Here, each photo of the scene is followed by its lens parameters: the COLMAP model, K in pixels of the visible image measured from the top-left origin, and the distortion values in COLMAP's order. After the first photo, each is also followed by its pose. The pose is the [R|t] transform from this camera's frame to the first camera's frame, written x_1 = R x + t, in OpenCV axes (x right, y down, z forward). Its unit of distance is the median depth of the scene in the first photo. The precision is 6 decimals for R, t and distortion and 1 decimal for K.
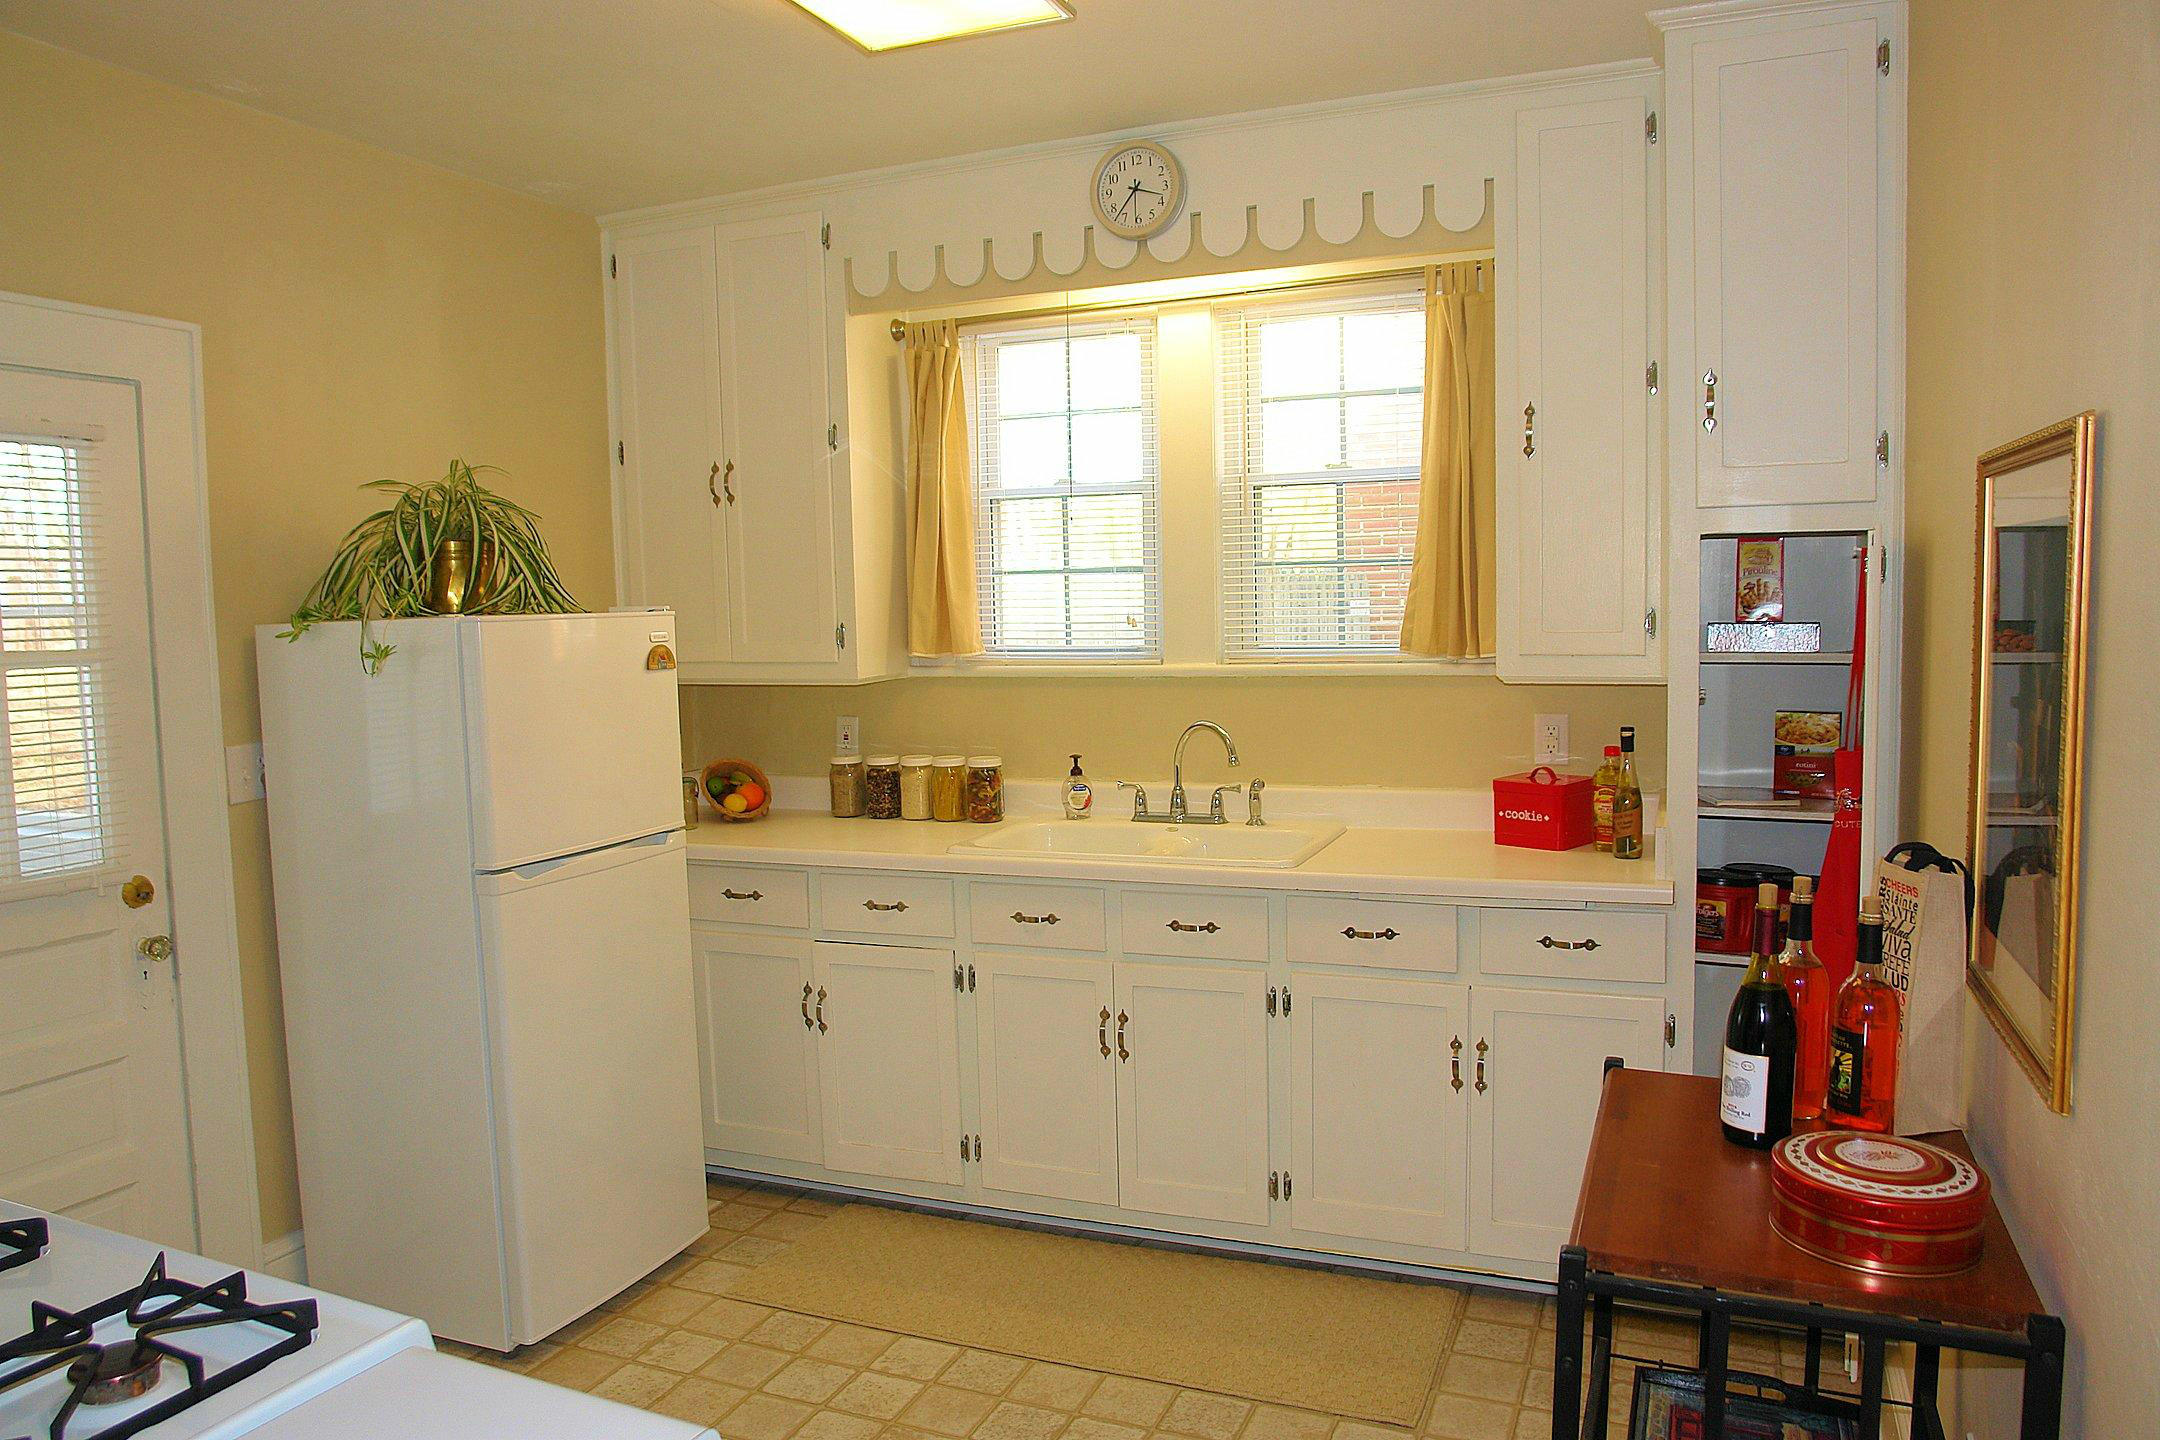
lens RADIAL K [[1491.6, 0, 1080.0], [0, 1491.6, 720.0], [0, 0, 1]] dist [-0.105056, 0.066986]
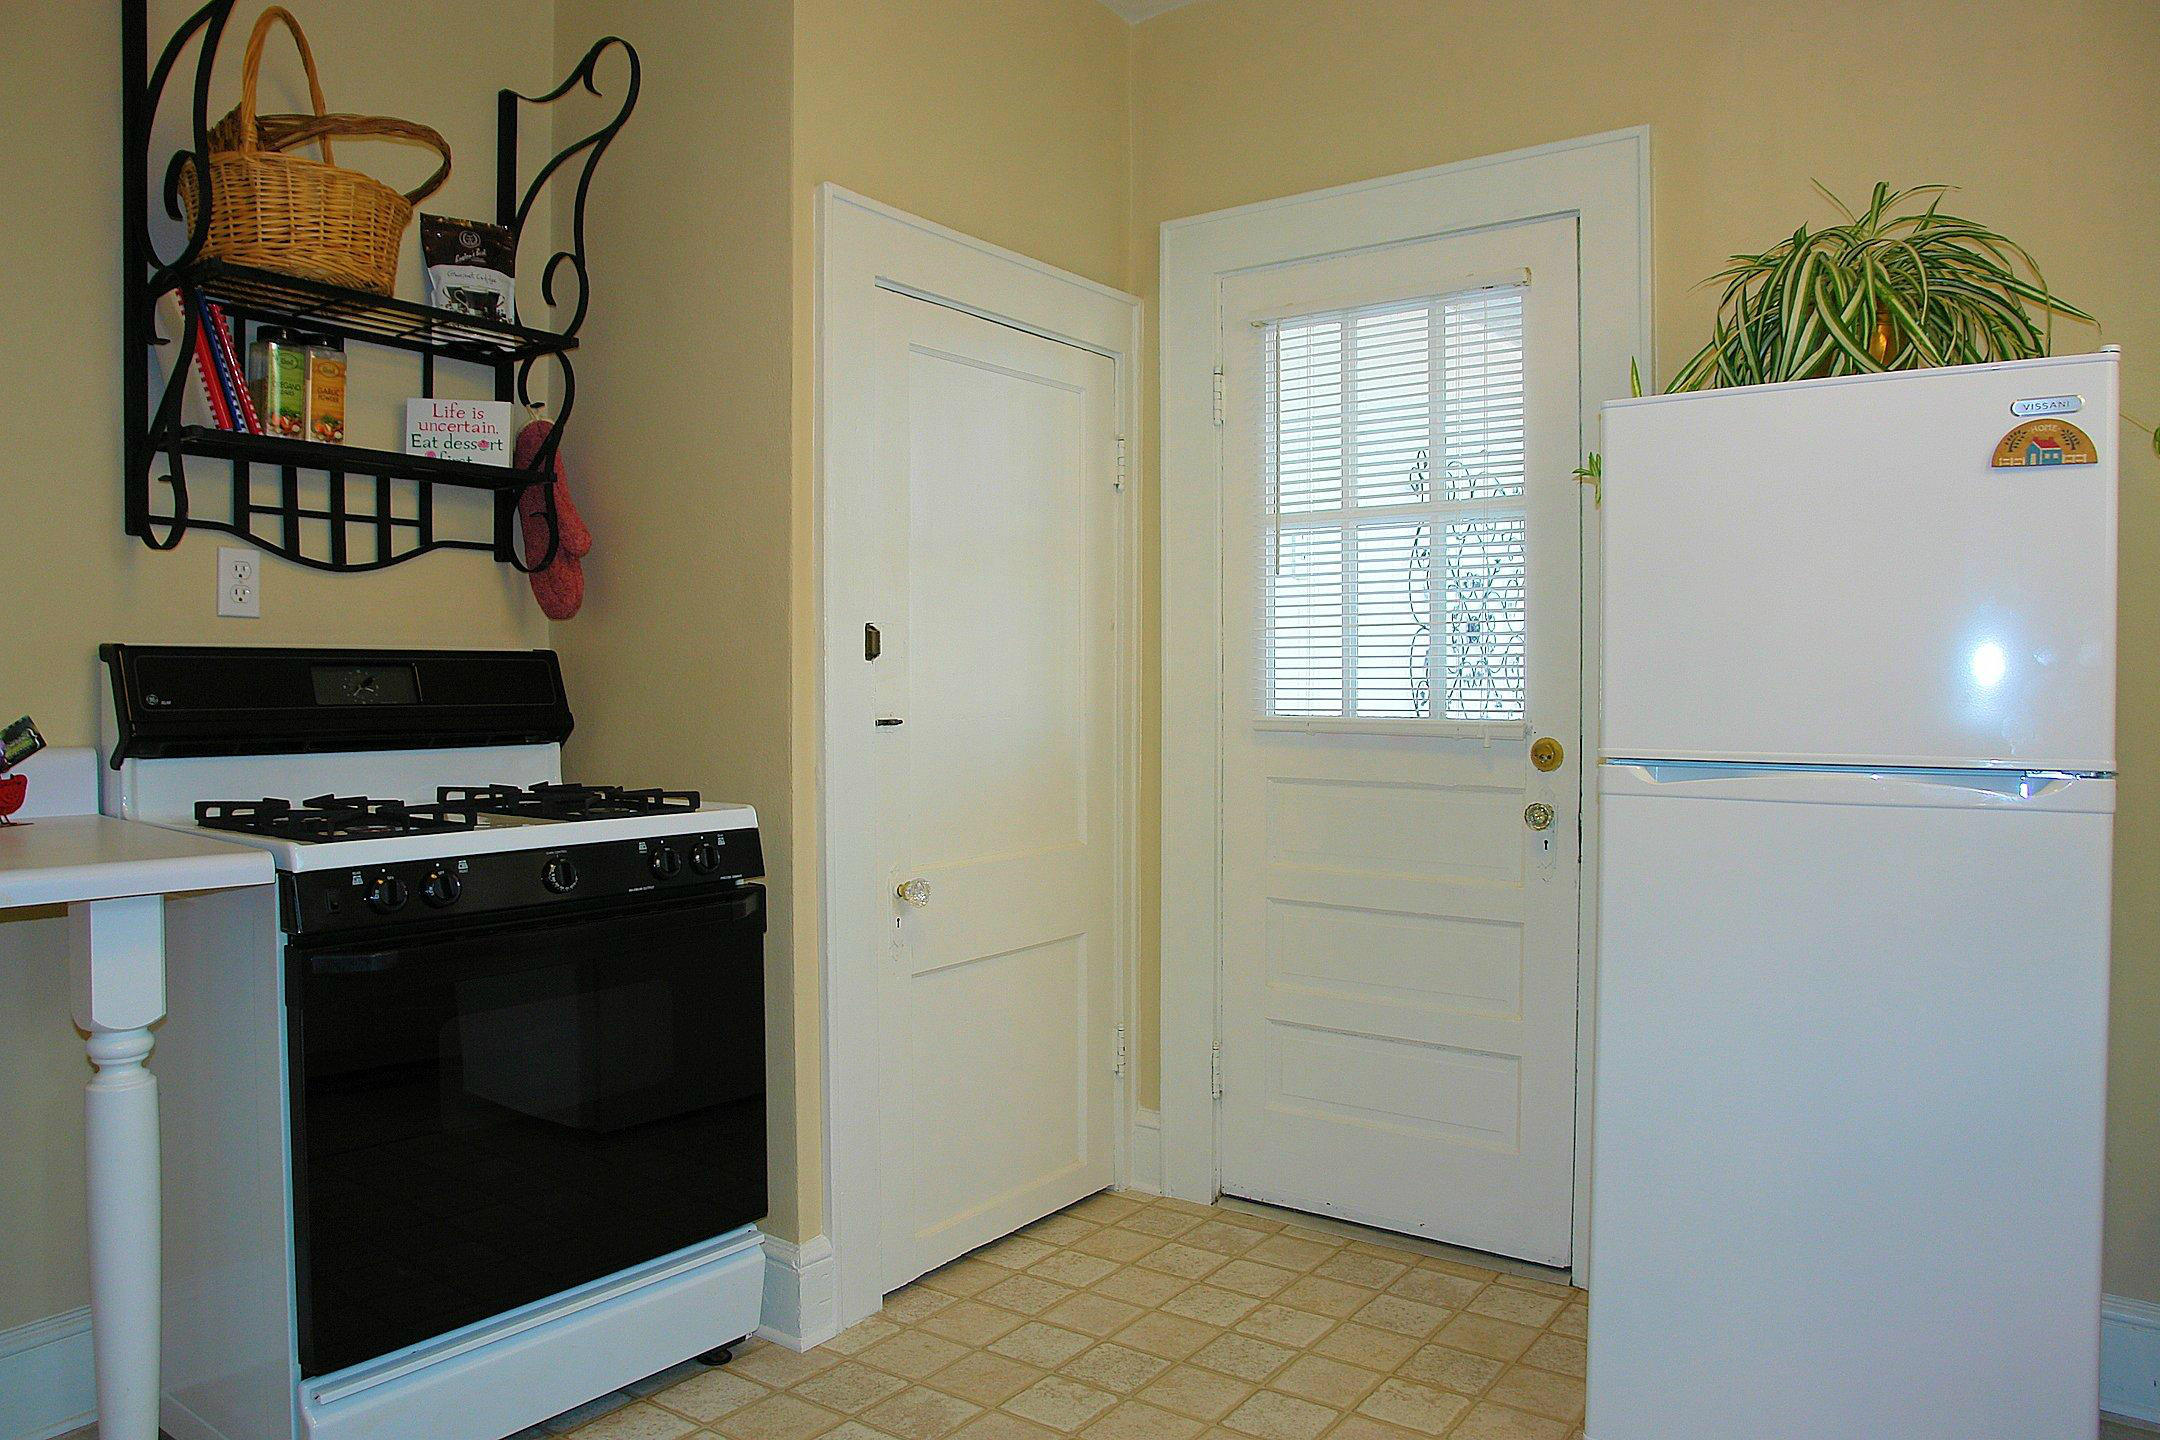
lens RADIAL K [[1491.6, 0, 1080.0], [0, 1491.6, 720.0], [0, 0, 1]] dist [-0.105056, 0.066986]
pose [[-0.223216, 0.044145, -0.973769, 0.267812], [-0.076186, 0.995128, 0.062577, 0.044947], [0.971787, 0.088156, -0.218765, 0.692642]]
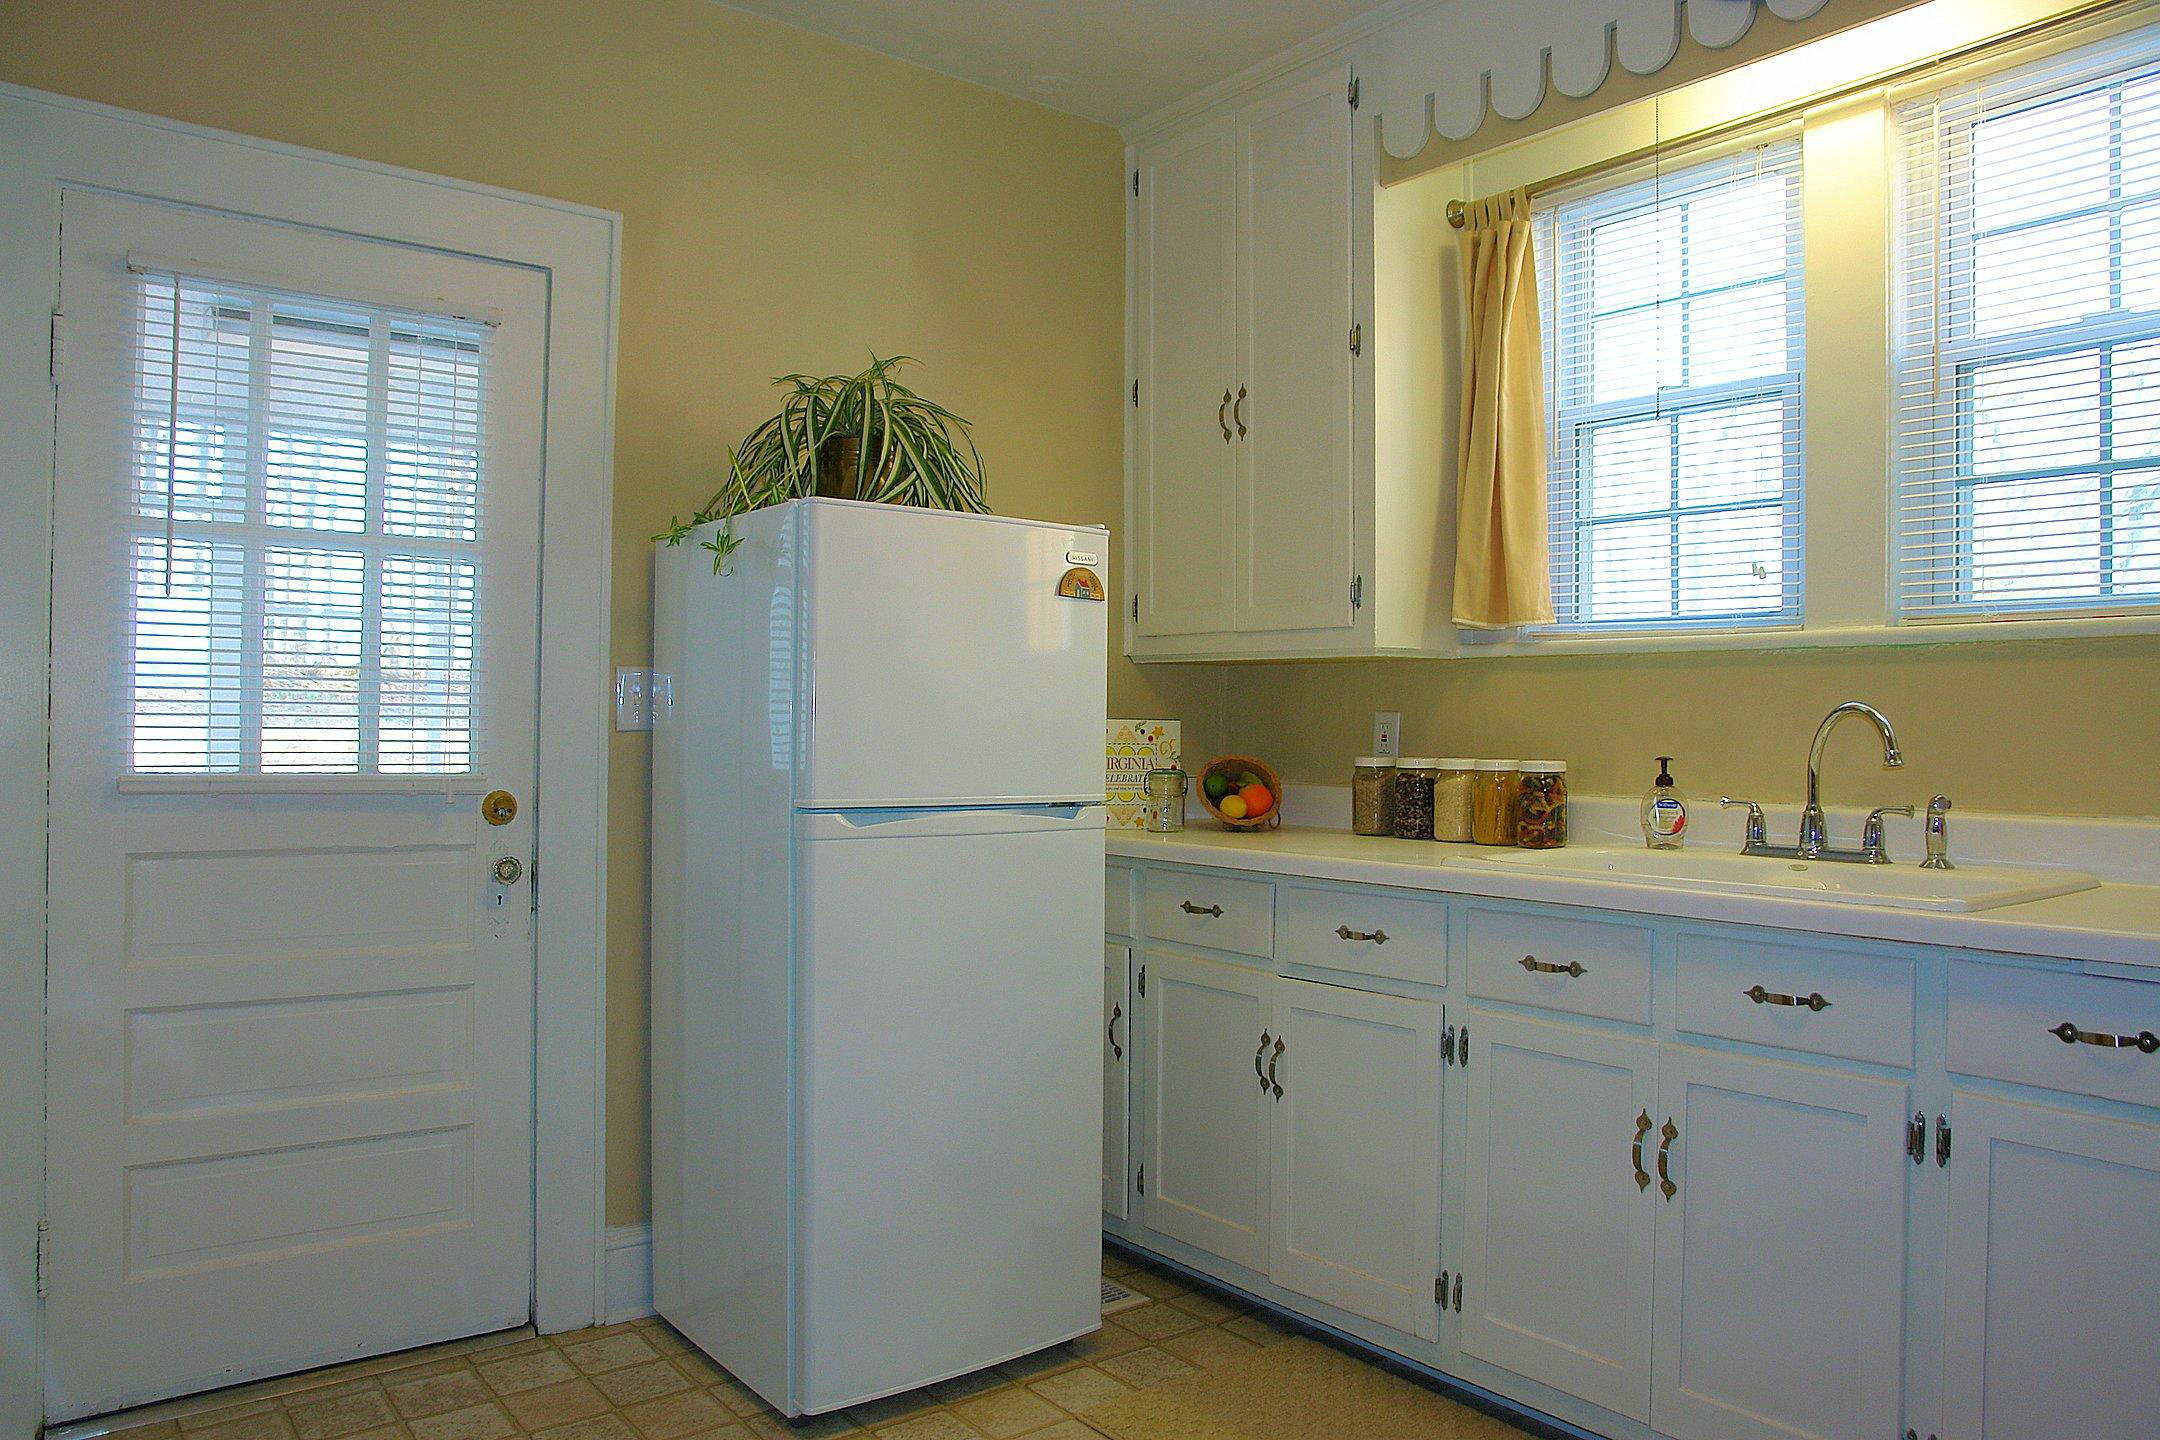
lens RADIAL K [[1491.6, 0, 1080.0], [0, 1491.6, 720.0], [0, 0, 1]] dist [-0.105056, 0.066986]
pose [[0.870026, 0.032291, -0.491947, 0.100589], [-0.073206, 0.995252, -0.064140, 0.072927], [0.487540, 0.091817, 0.868259, 0.270991]]
